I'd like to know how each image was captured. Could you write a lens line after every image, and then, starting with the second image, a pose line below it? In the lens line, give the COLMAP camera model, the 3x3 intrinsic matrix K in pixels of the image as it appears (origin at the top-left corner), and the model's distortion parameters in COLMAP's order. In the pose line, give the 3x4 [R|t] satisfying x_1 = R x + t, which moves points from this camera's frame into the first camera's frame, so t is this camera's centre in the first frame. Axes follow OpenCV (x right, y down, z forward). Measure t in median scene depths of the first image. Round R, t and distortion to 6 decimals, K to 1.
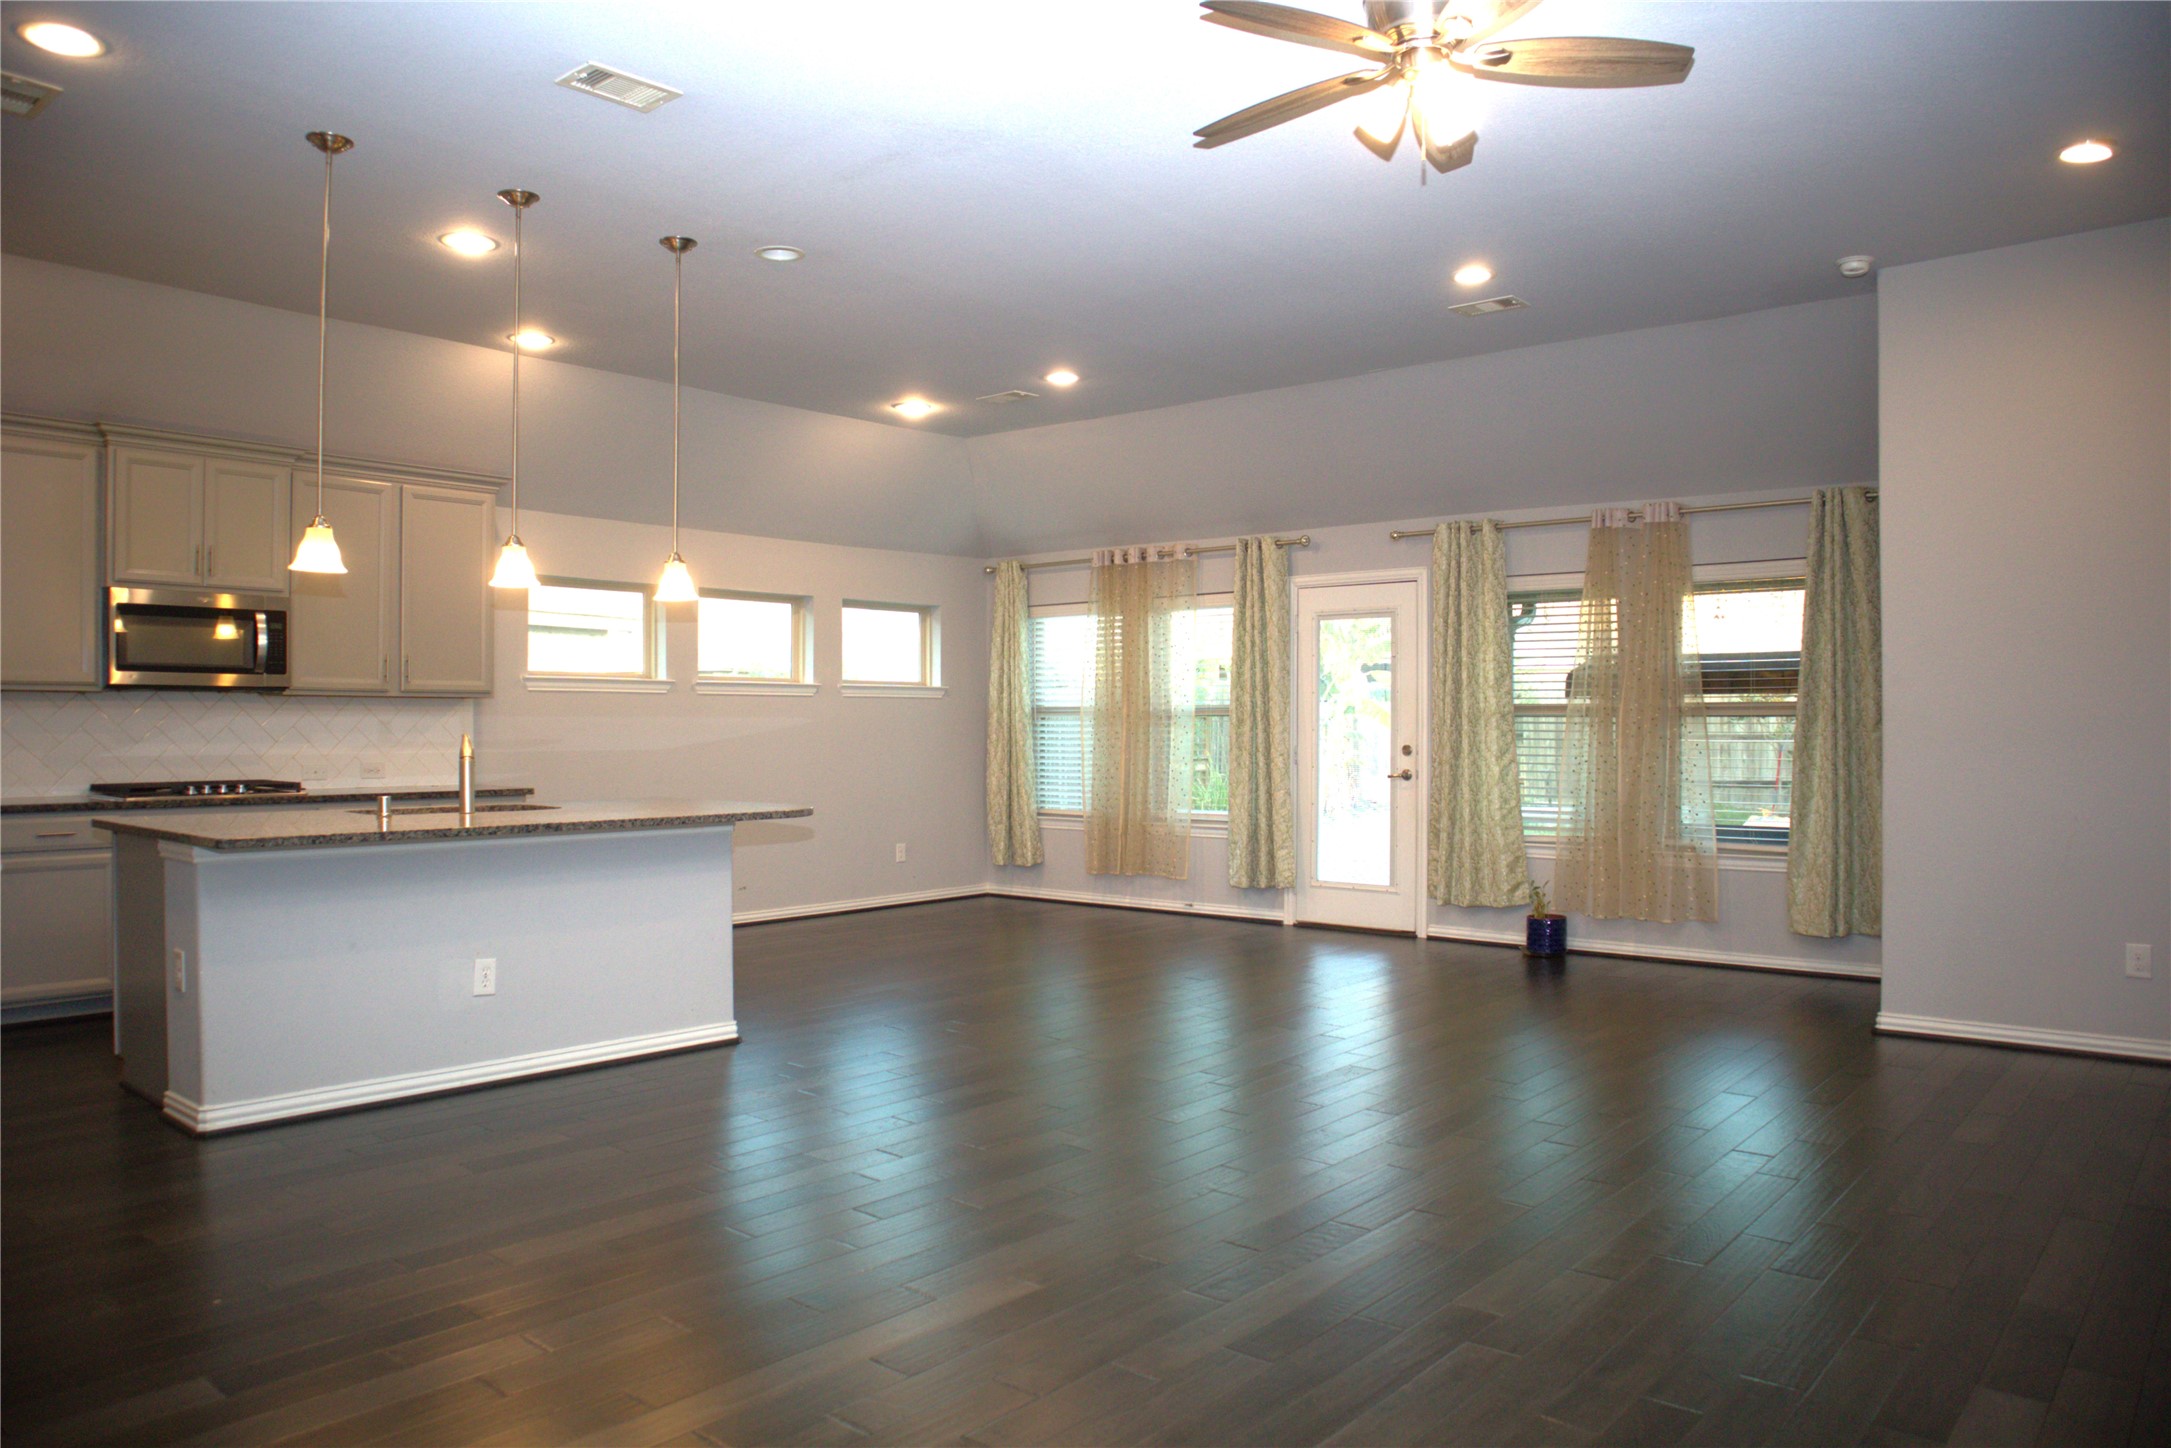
lens RADIAL K [[1487.8, 0, 1078.6], [0, 1487.8, 731.6], [0, 0, 1]] dist [-0.039630, -0.001852]
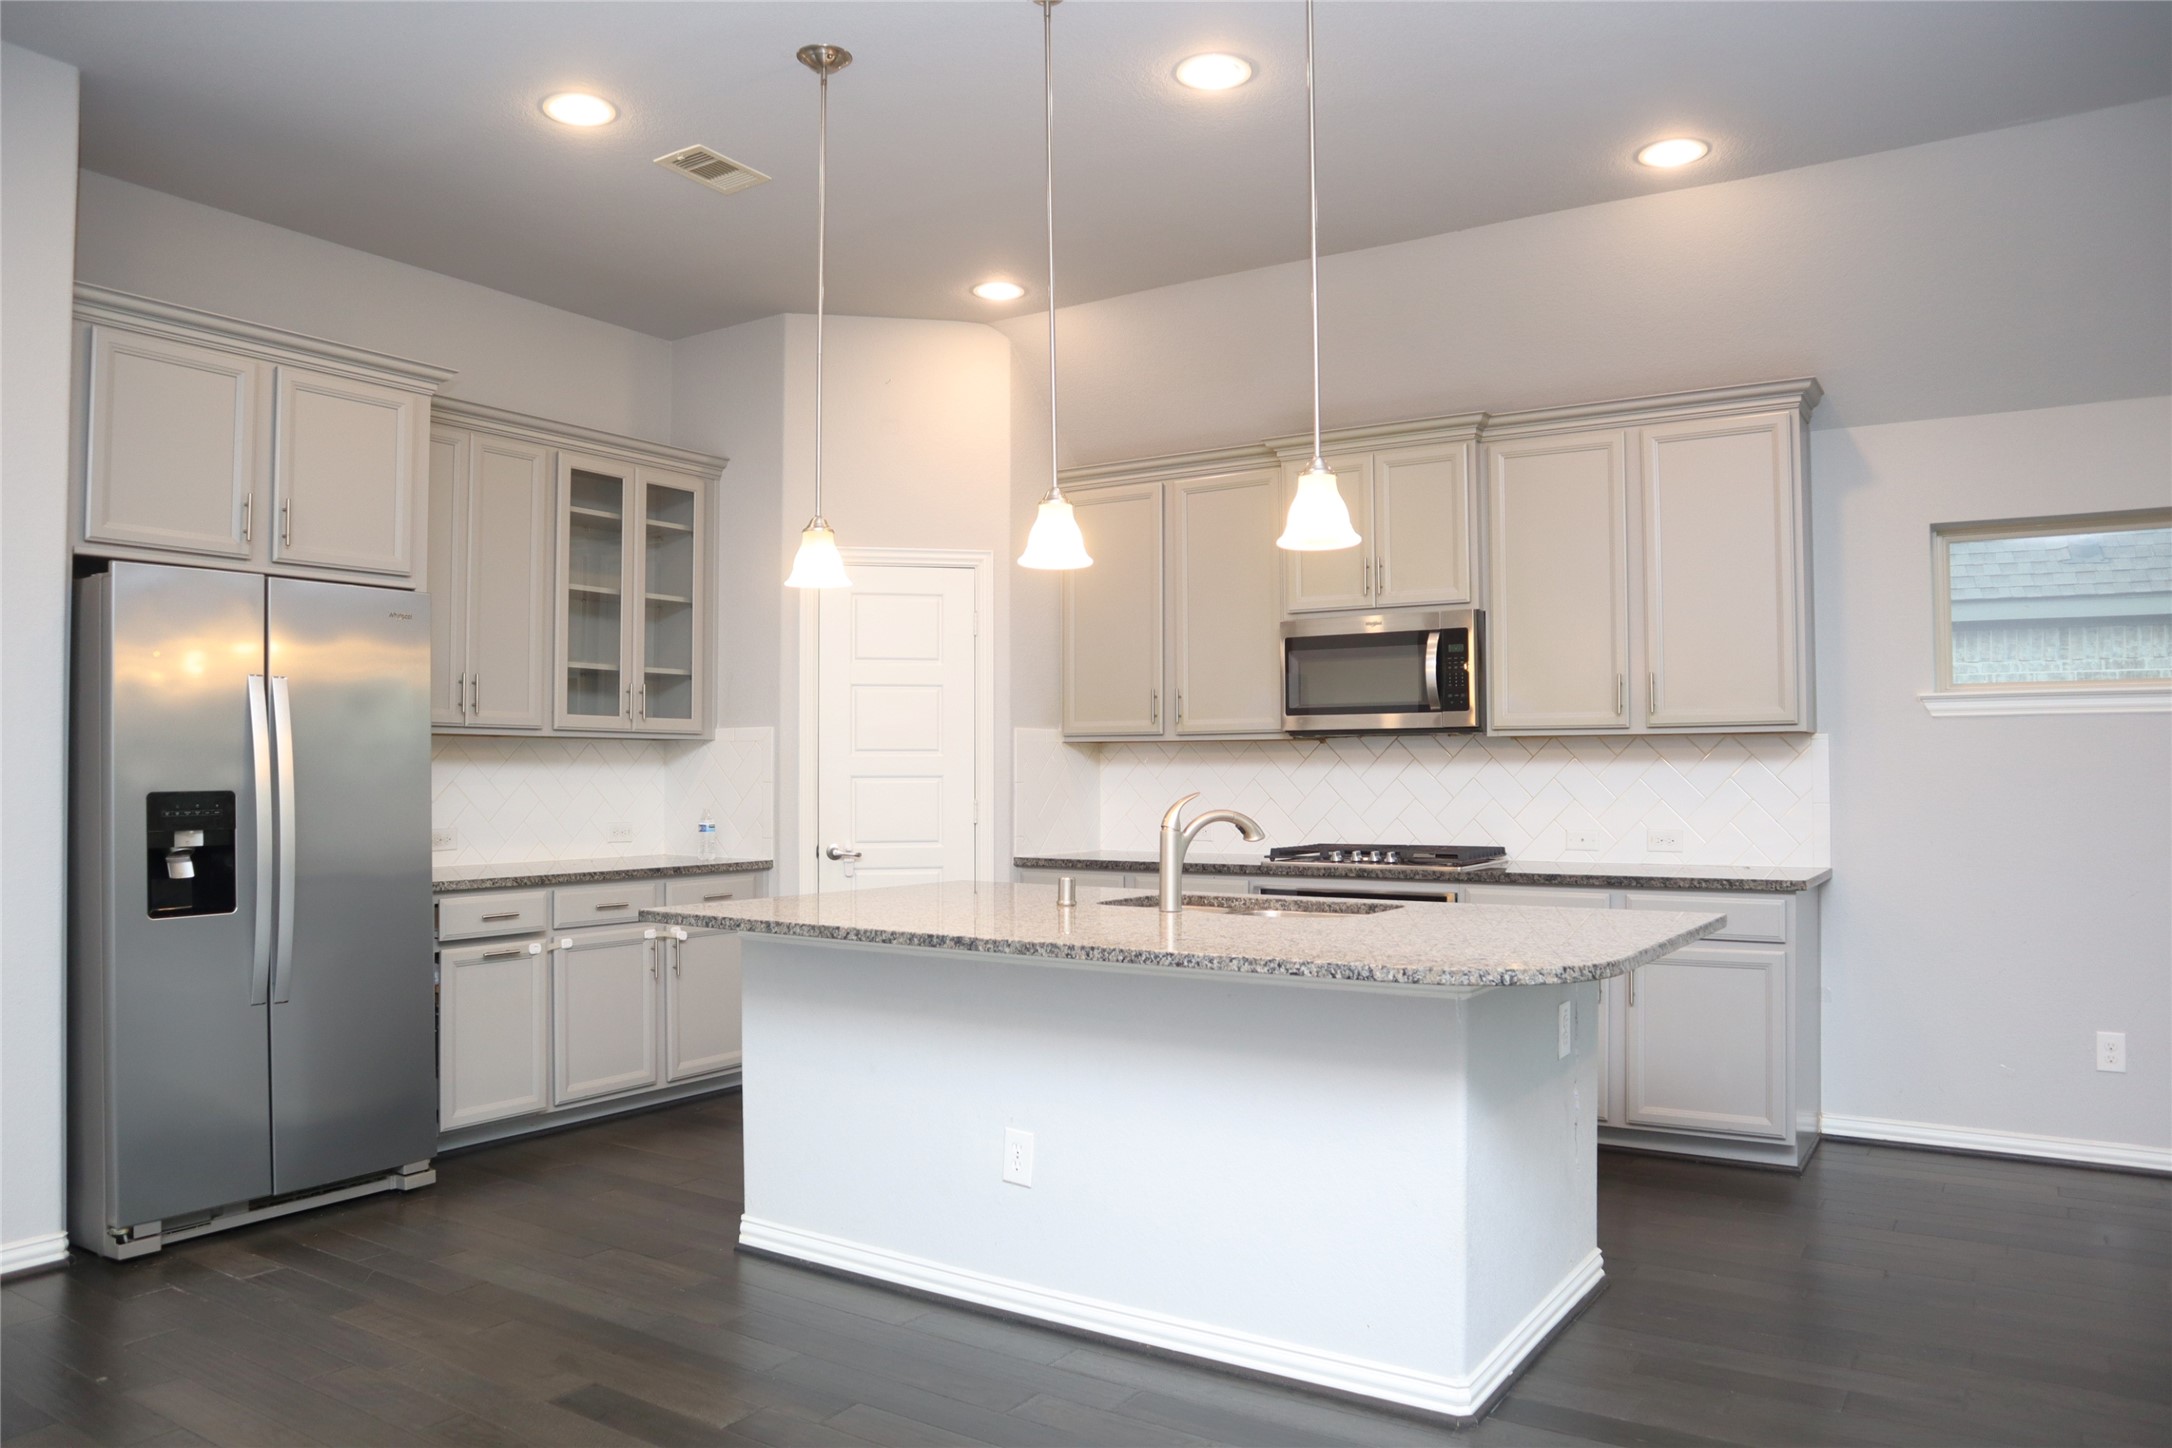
lens RADIAL K [[1514.9, 0, 1082.5], [0, 1514.9, 728.7], [0, 0, 1]] dist [-0.109030, 0.055067]
pose [[0.142321, -0.029785, -0.989372, 0.189601], [-0.004531, 0.999517, -0.030742, -0.004080], [0.989810, 0.008858, 0.142117, 0.635732]]
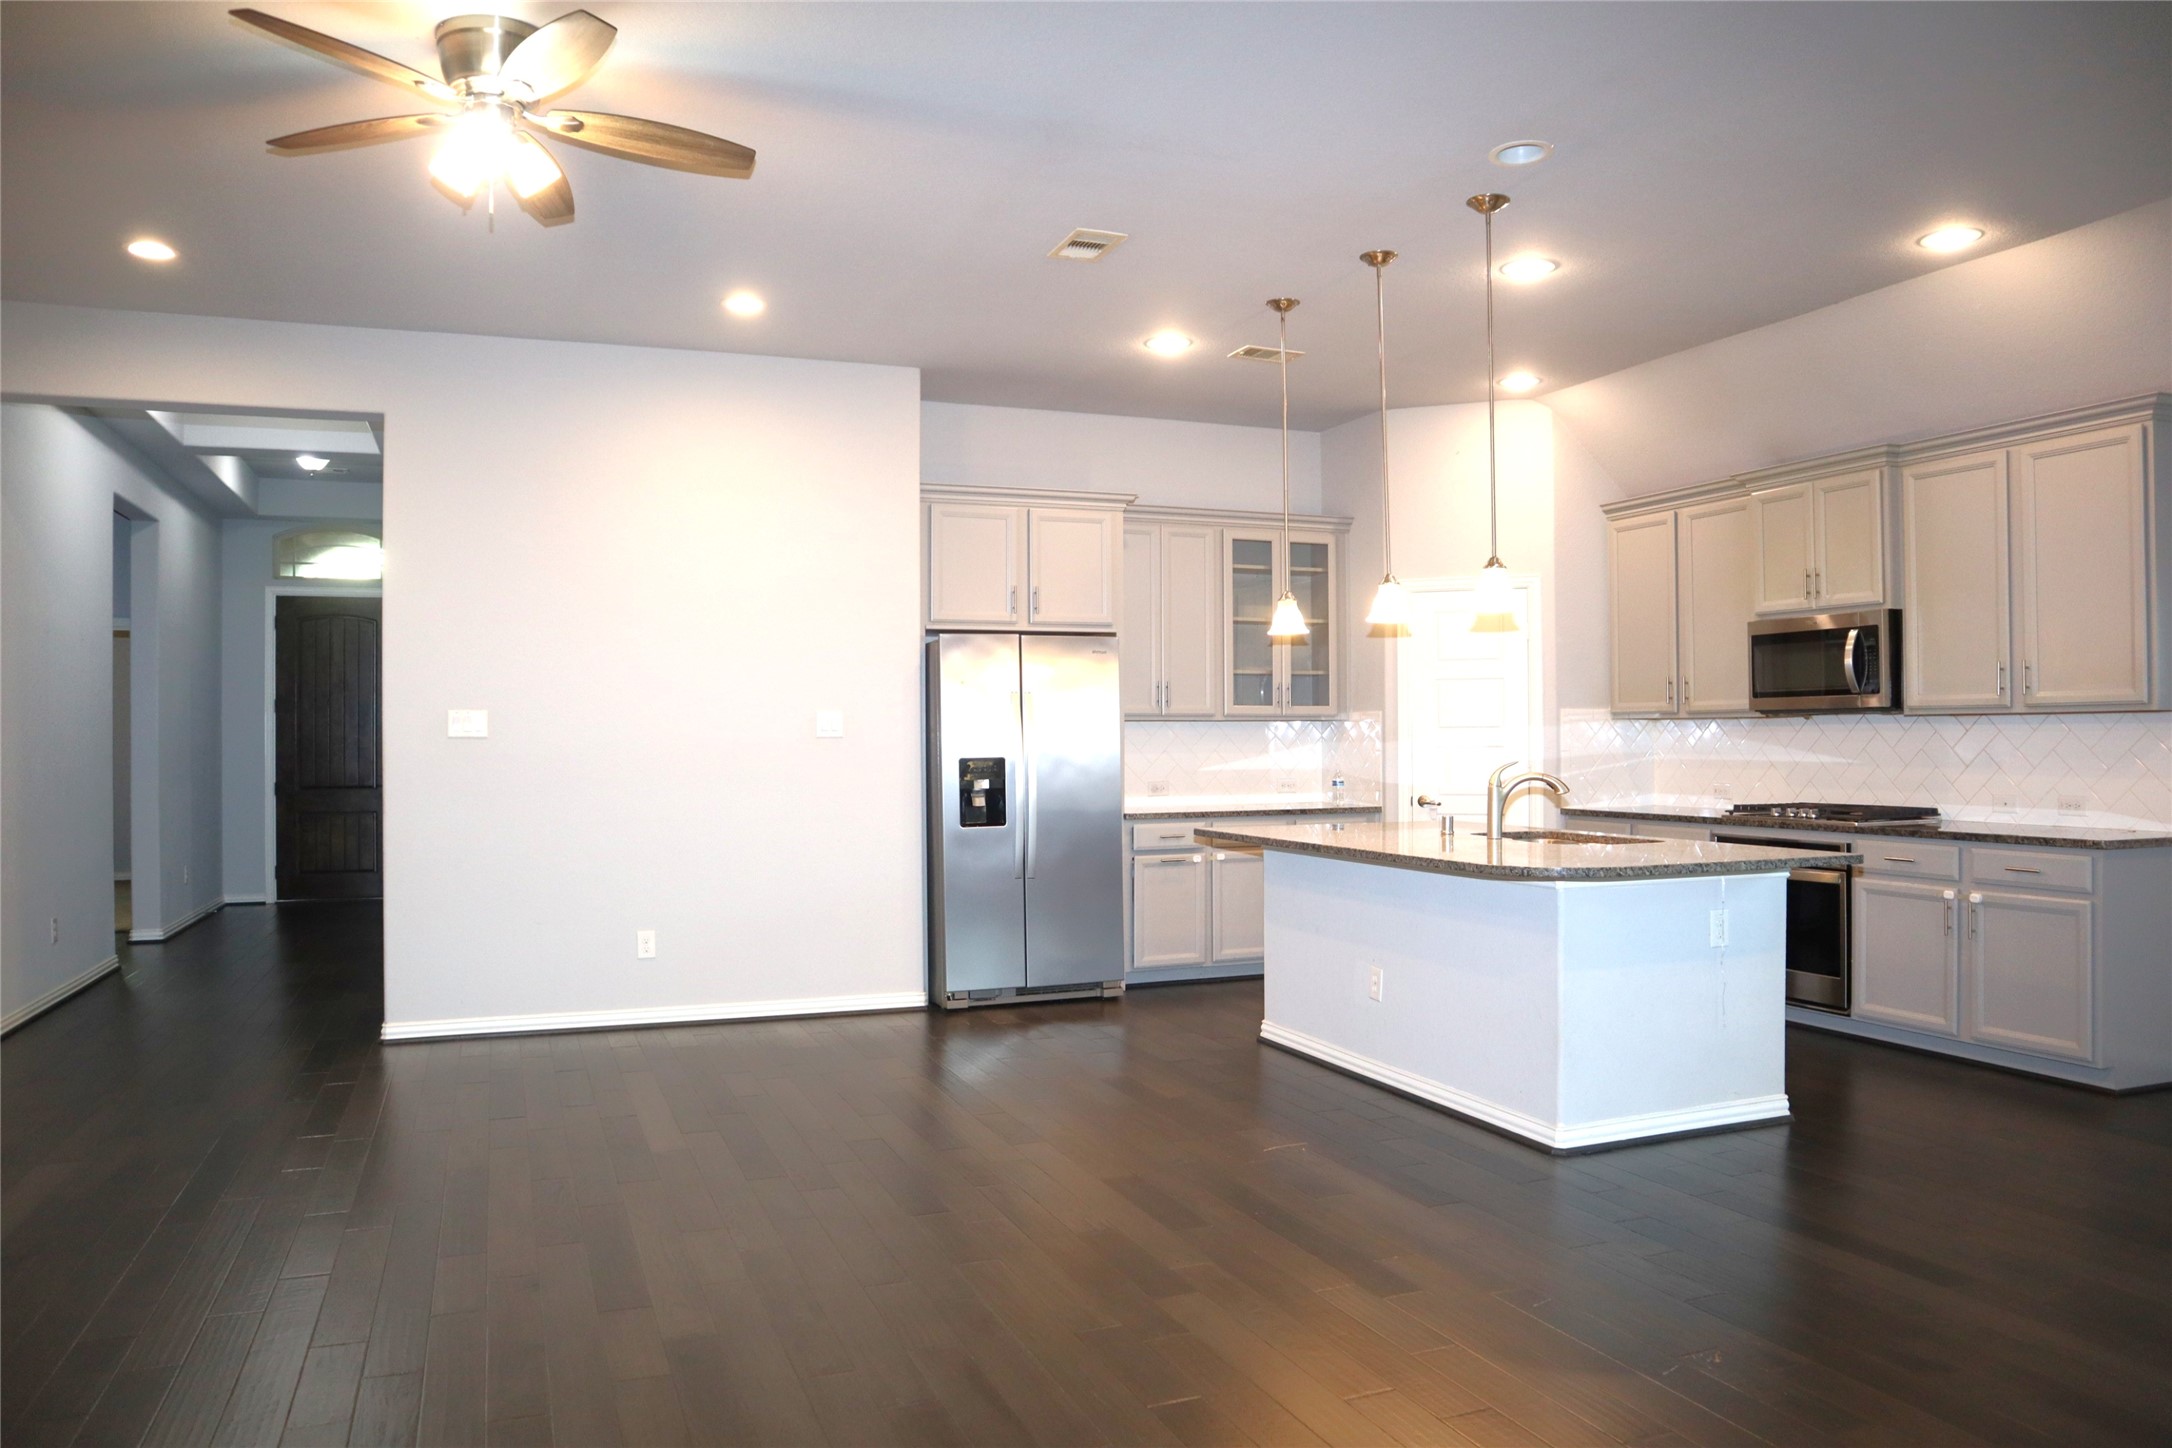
lens RADIAL K [[1514.9, 0, 1084.2], [0, 1514.9, 726.2], [0, 0, 1]] dist [-0.109030, 0.055067]
pose [[-0.448841, -0.004683, -0.893599, 0.468255], [-0.001148, 0.999988, -0.004665, -0.012394], [0.893611, -0.001068, -0.448841, 0.891683]]
